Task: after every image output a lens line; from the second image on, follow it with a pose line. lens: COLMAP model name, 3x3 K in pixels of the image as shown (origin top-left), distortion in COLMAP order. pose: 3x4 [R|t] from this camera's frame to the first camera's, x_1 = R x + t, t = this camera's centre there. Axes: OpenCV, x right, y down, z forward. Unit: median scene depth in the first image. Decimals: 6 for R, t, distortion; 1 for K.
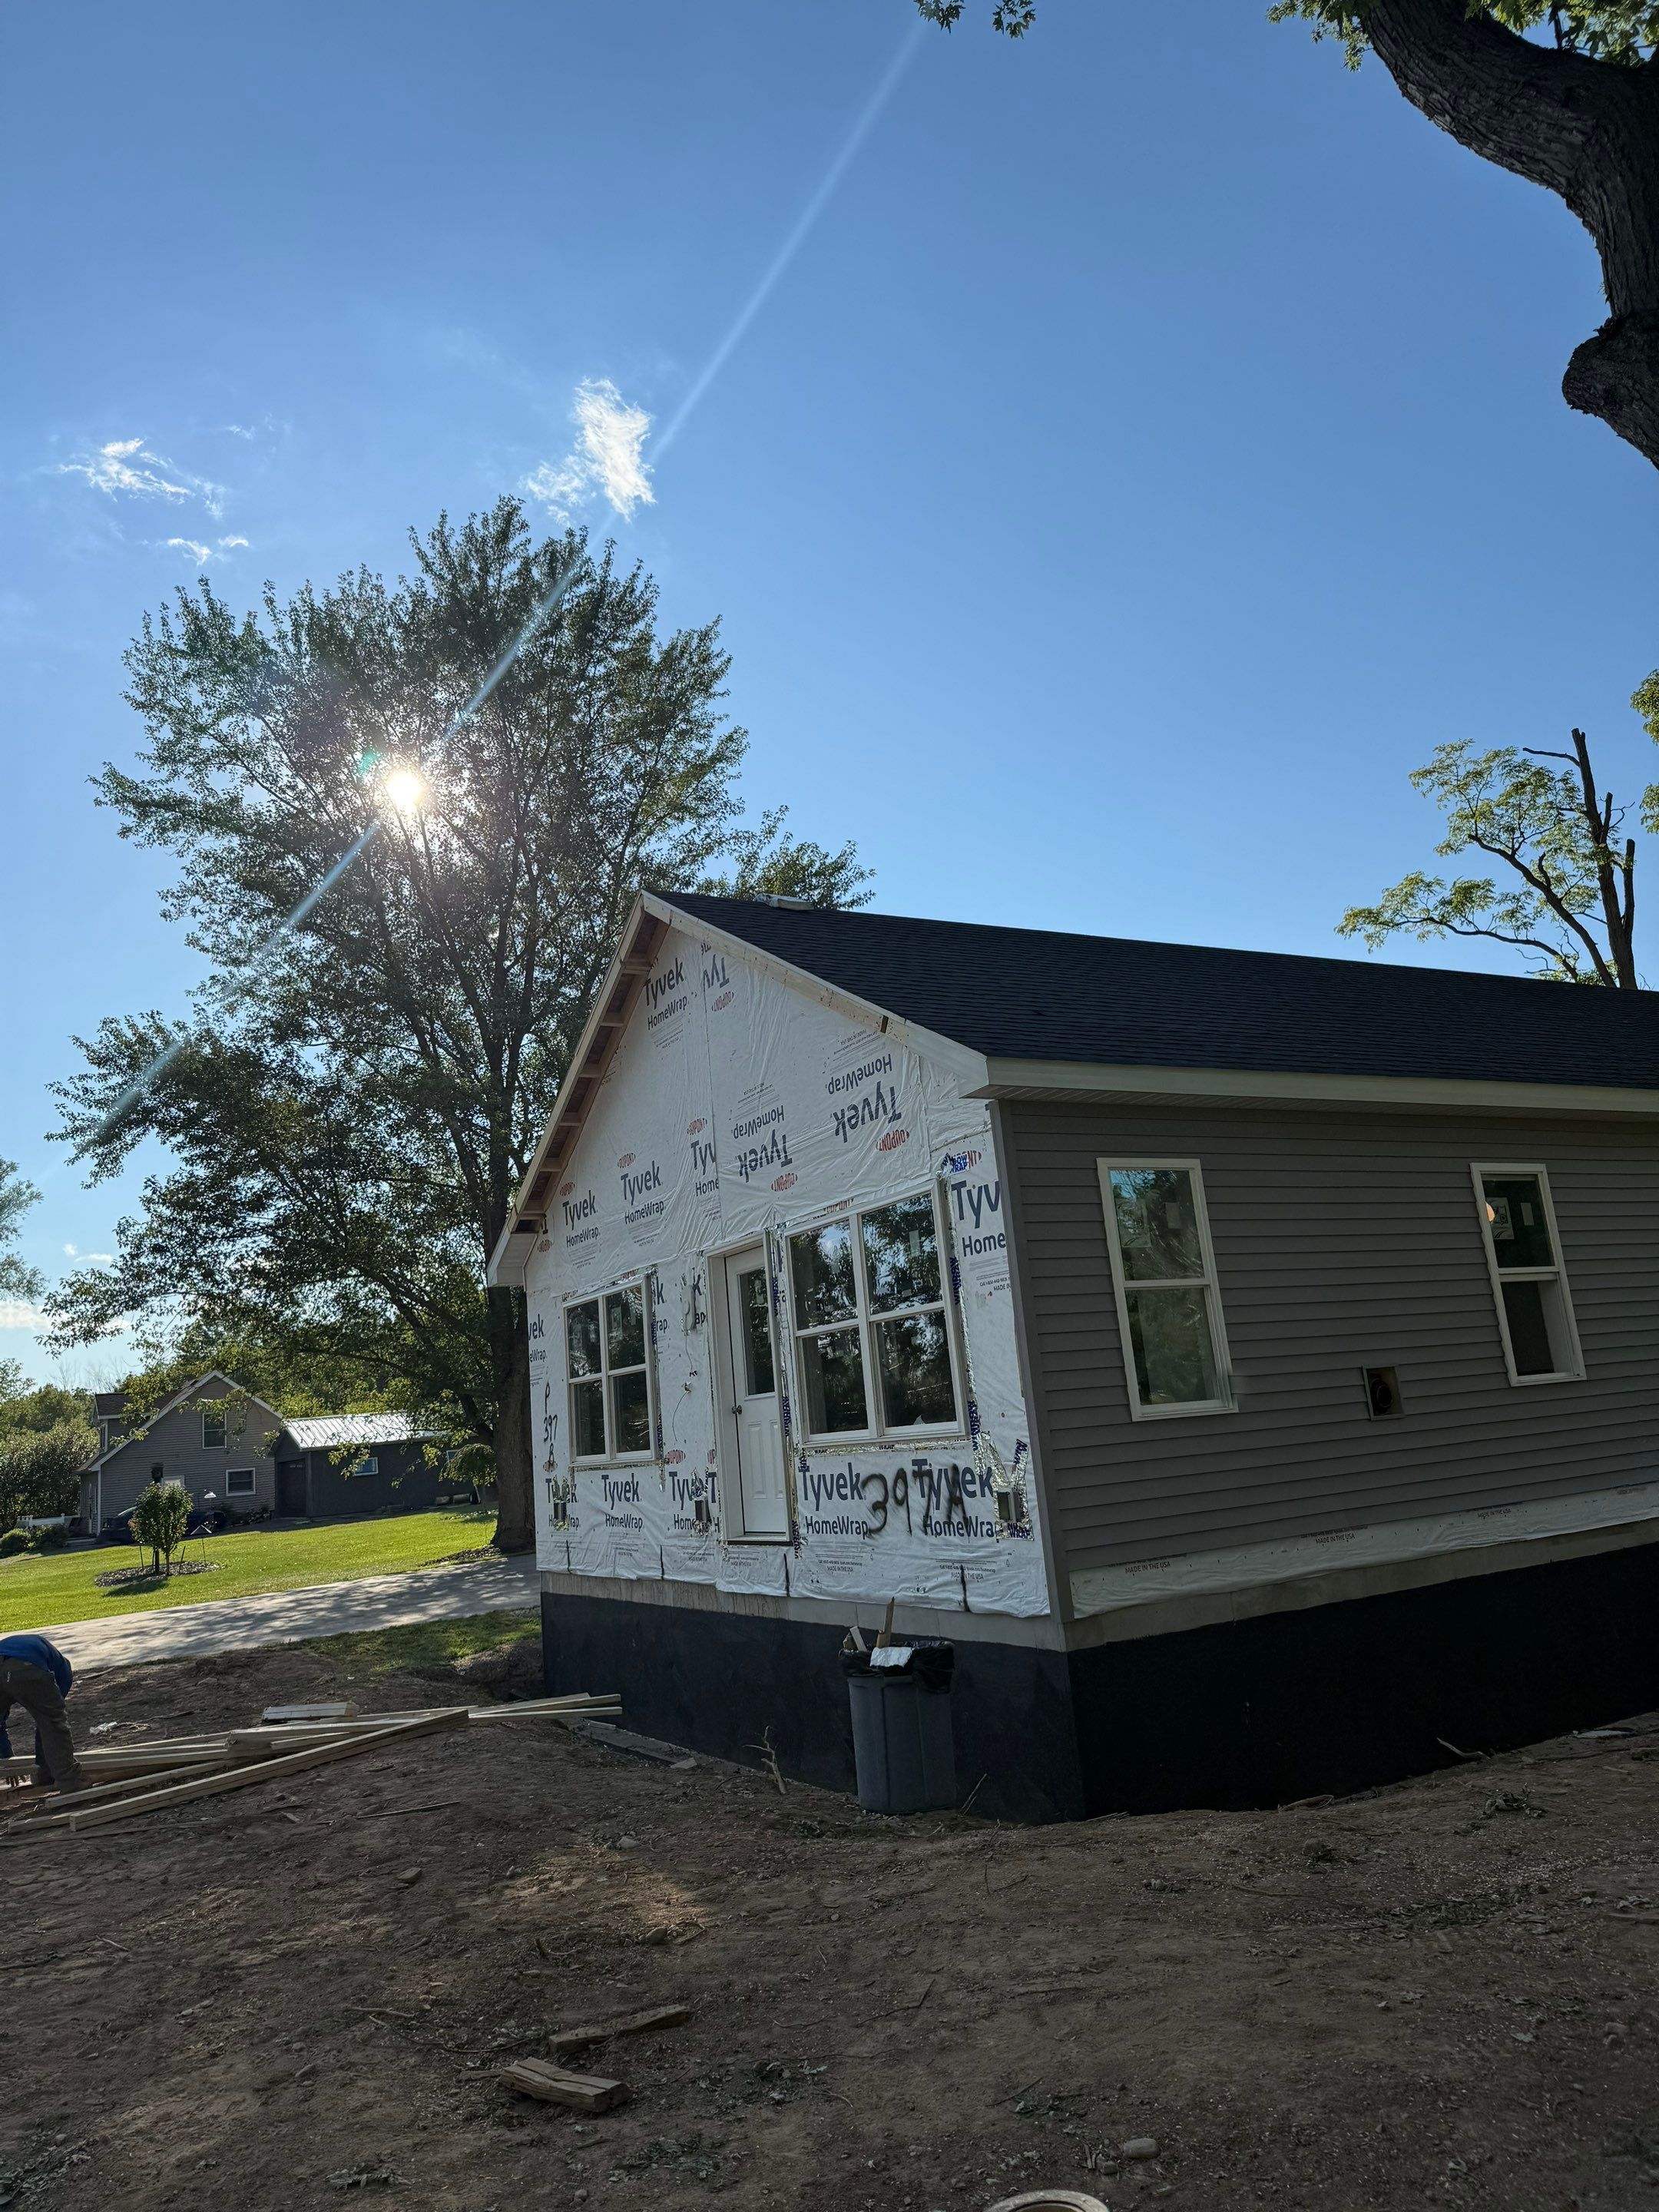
lens RADIAL K [[1553.0, 0, 829.5], [0, 1553.0, 1106.0], [0, 0, 1]] dist [0.065878, -0.000709]
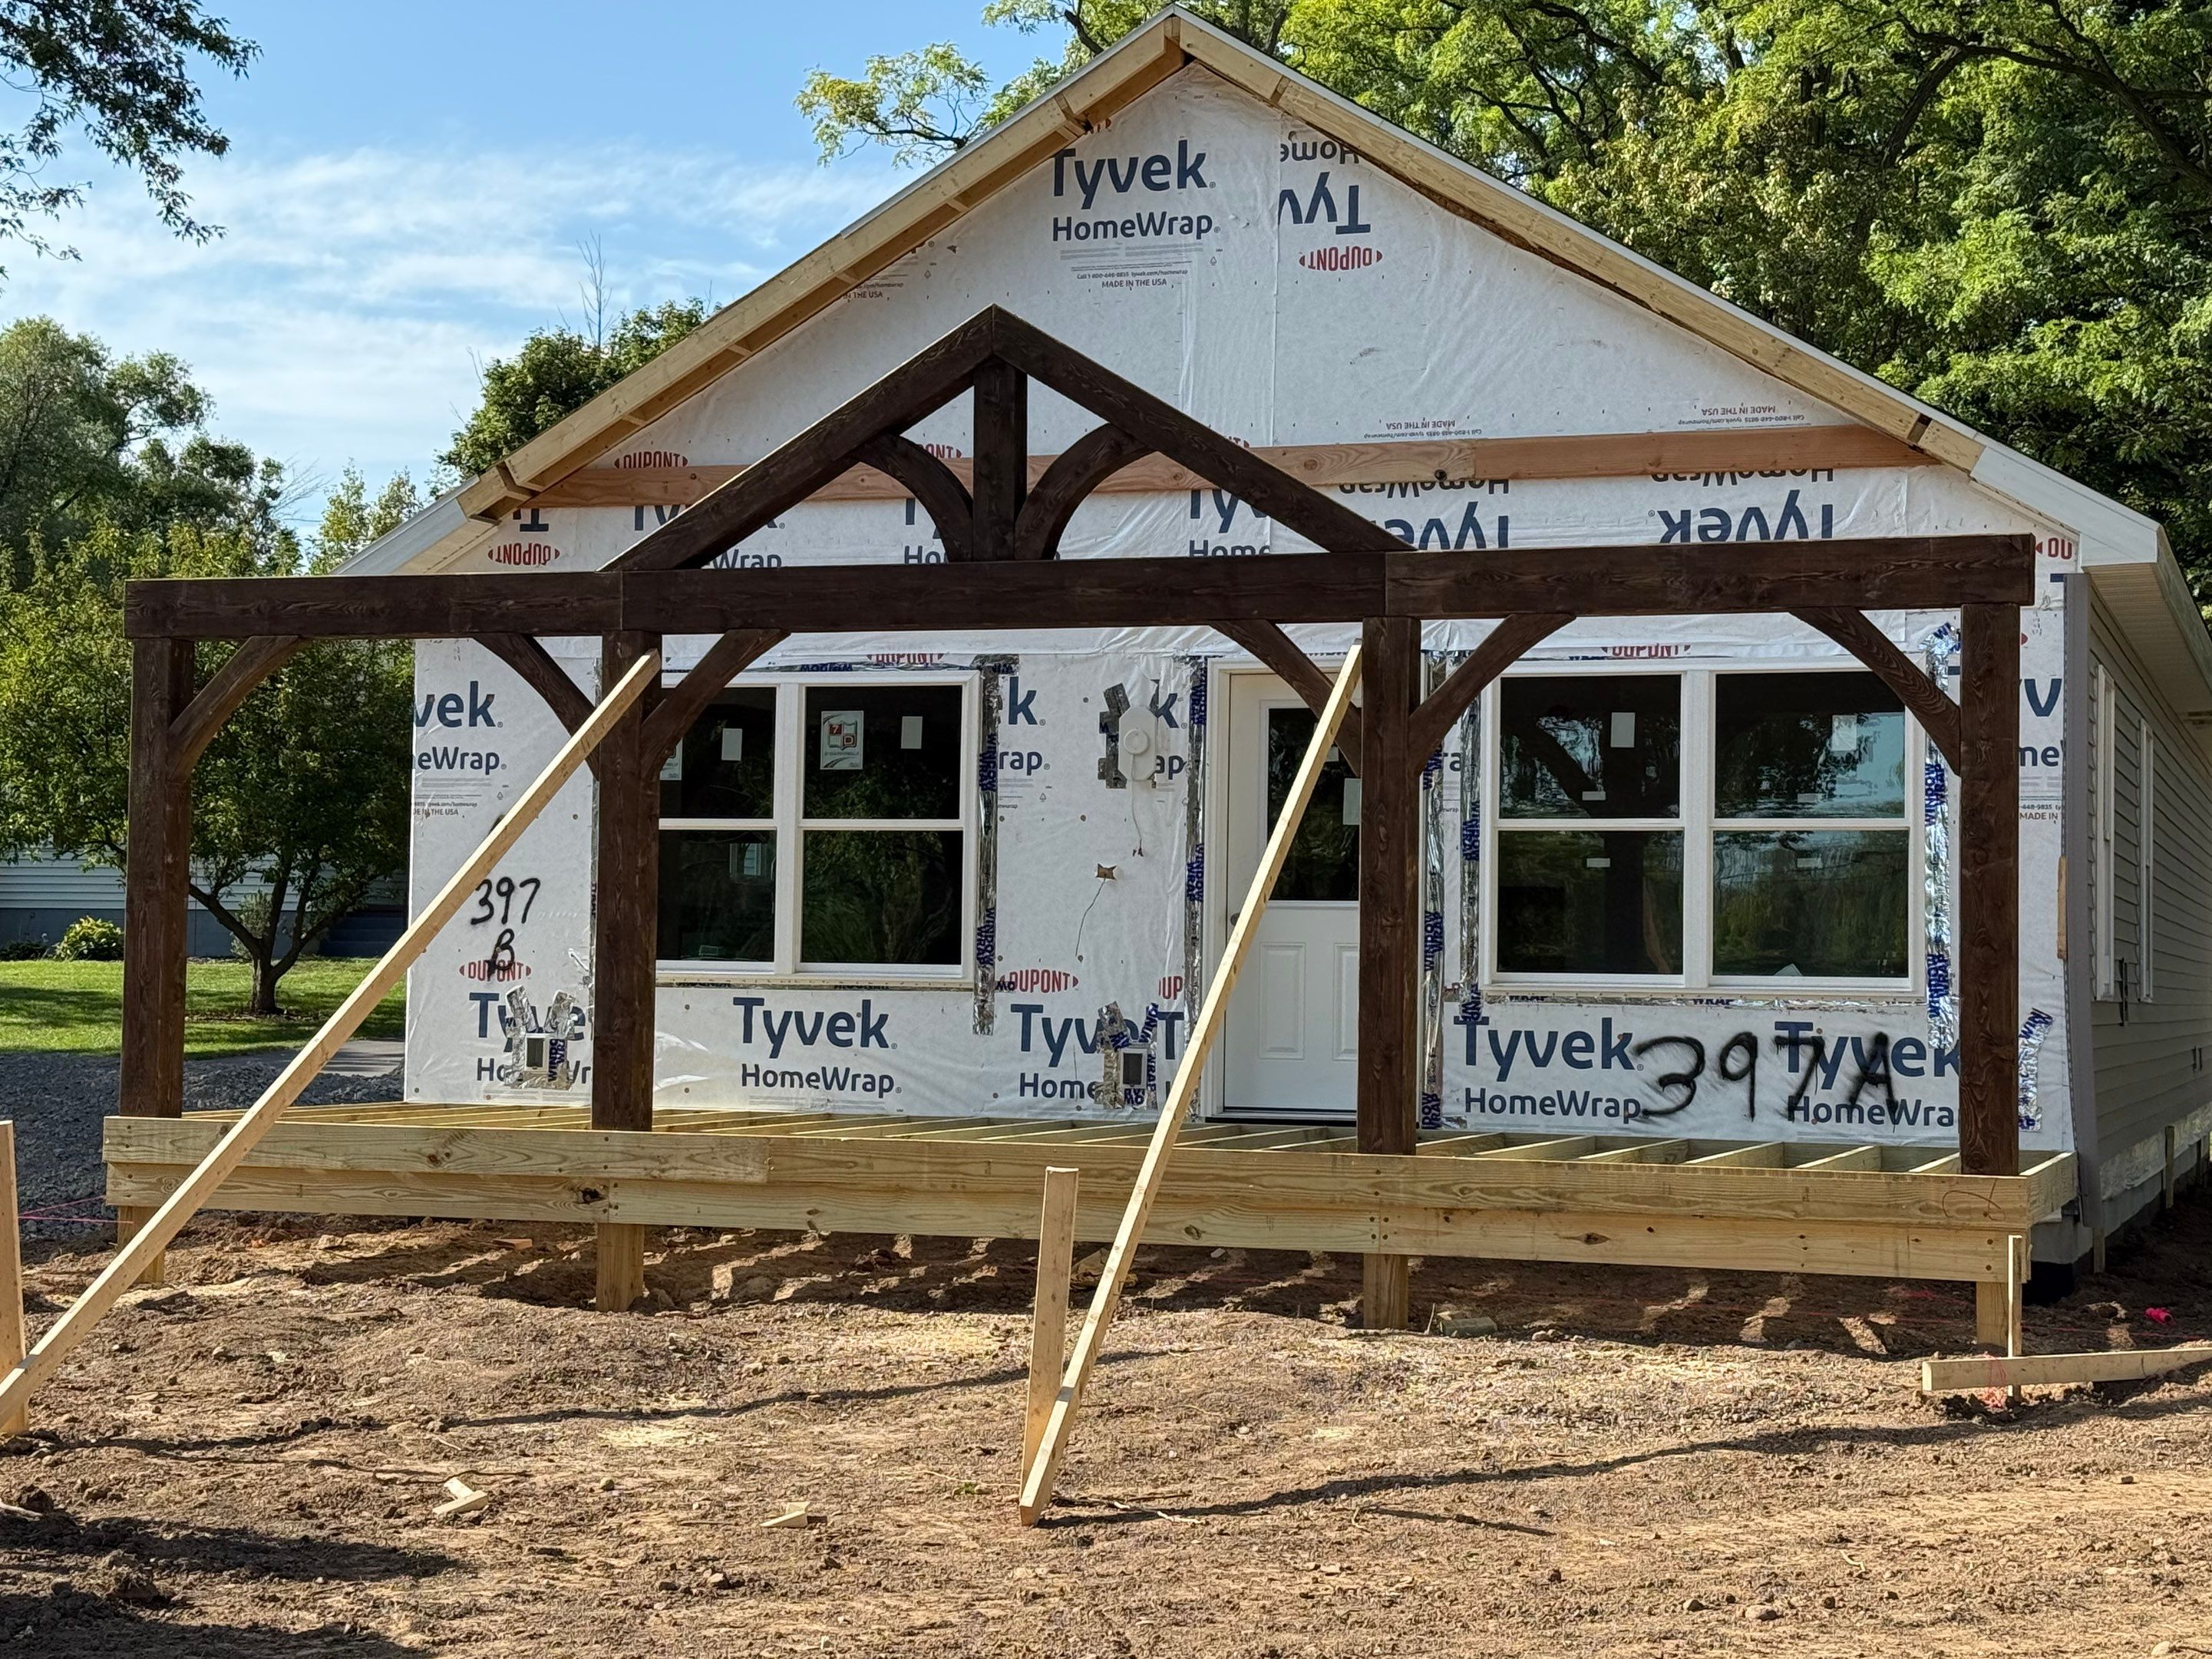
lens RADIAL K [[3590.1, 0, 1111.6], [0, 3590.1, 939.4], [0, 0, 1]] dist [0.088261, -0.002907]
pose [[0.756610, 0.108716, 0.644765, -1.239341], [-0.214557, 0.972761, 0.087755, 0.105448], [-0.617662, -0.204735, 0.759327, -0.077923]]
